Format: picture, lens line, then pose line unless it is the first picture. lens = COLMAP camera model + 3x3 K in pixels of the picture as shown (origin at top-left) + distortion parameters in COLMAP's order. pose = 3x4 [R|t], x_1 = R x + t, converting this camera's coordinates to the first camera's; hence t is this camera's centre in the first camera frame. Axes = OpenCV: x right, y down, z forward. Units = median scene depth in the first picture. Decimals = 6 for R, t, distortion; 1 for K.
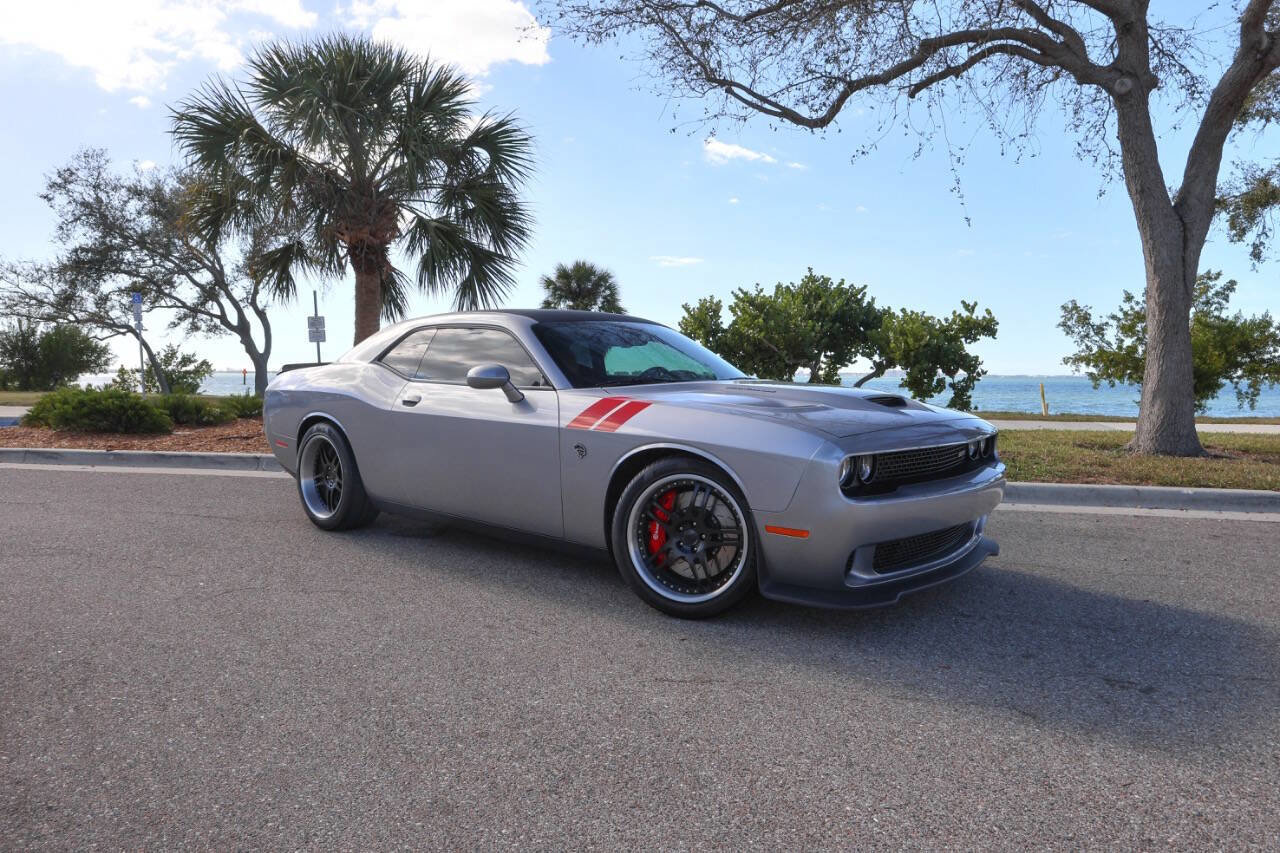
lens RADIAL K [[882.1, 0, 648.4], [0, 882.1, 404.8], [0, 0, 1]] dist [-0.000464, 0.006658]
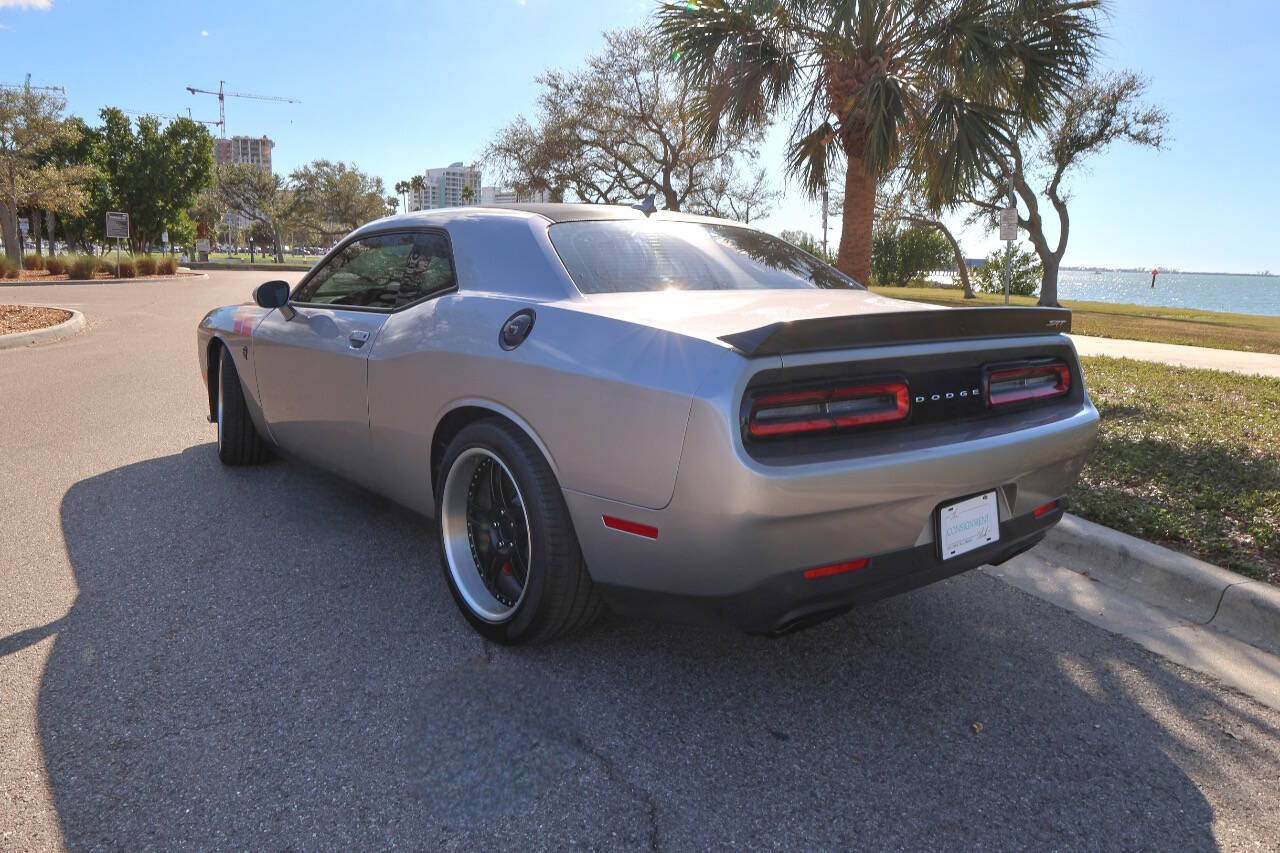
lens RADIAL K [[929.8, 0, 579.1], [0, 929.8, 408.8], [0, 0, 1]] dist [-0.026498, 0.037154]
pose [[0.525558, 0.149217, -0.837570, 0.114388], [-0.055226, 0.988406, 0.141435, -0.010659], [0.848964, -0.028076, 0.527705, 0.132223]]
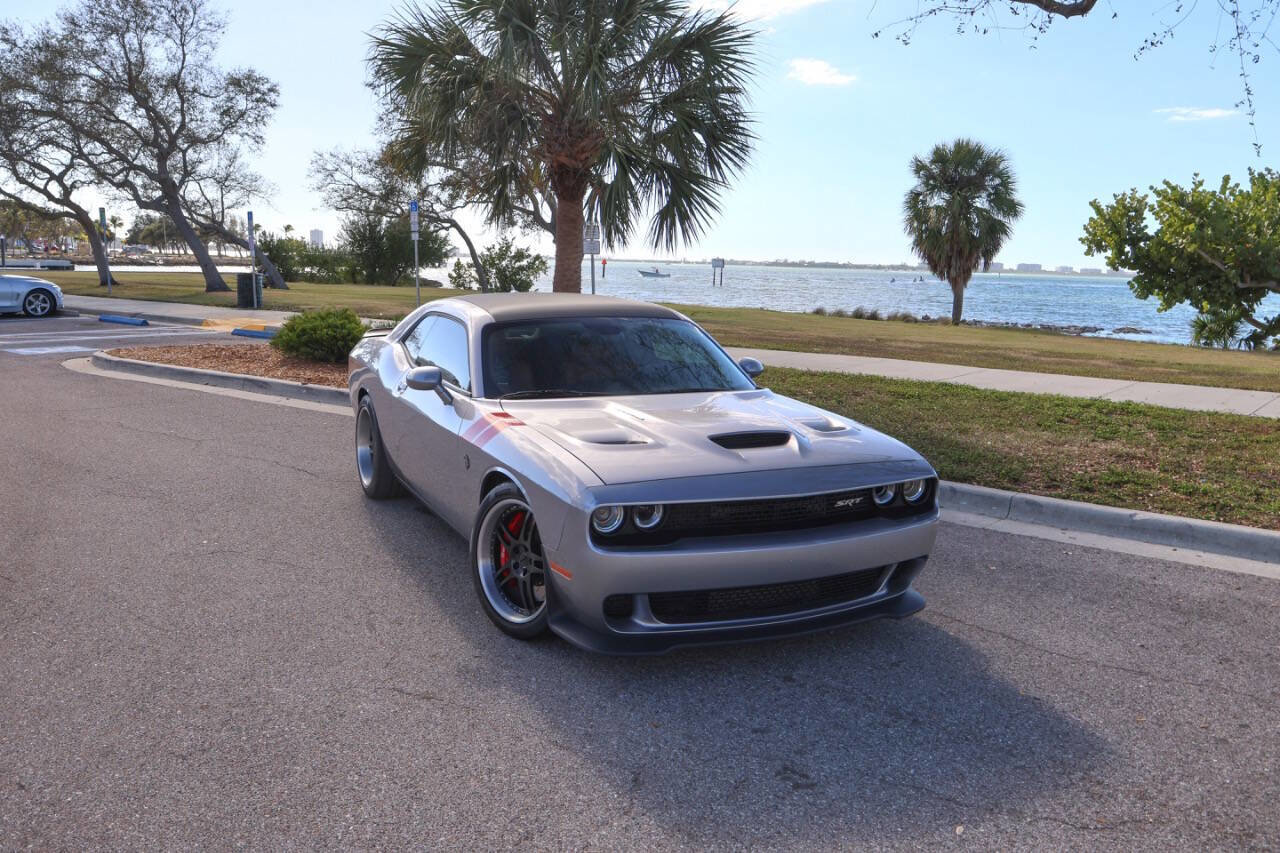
lens RADIAL K [[1132.3, 0, 648.8], [0, 1132.3, 408.6], [0, 0, 1]] dist [-0.000240, 0.017688]
pose [[0.918115, 0.075676, -0.389022, 0.088728], [-0.040699, 0.994414, 0.097389, -0.020896], [0.394219, -0.073581, 0.916066, -0.018124]]
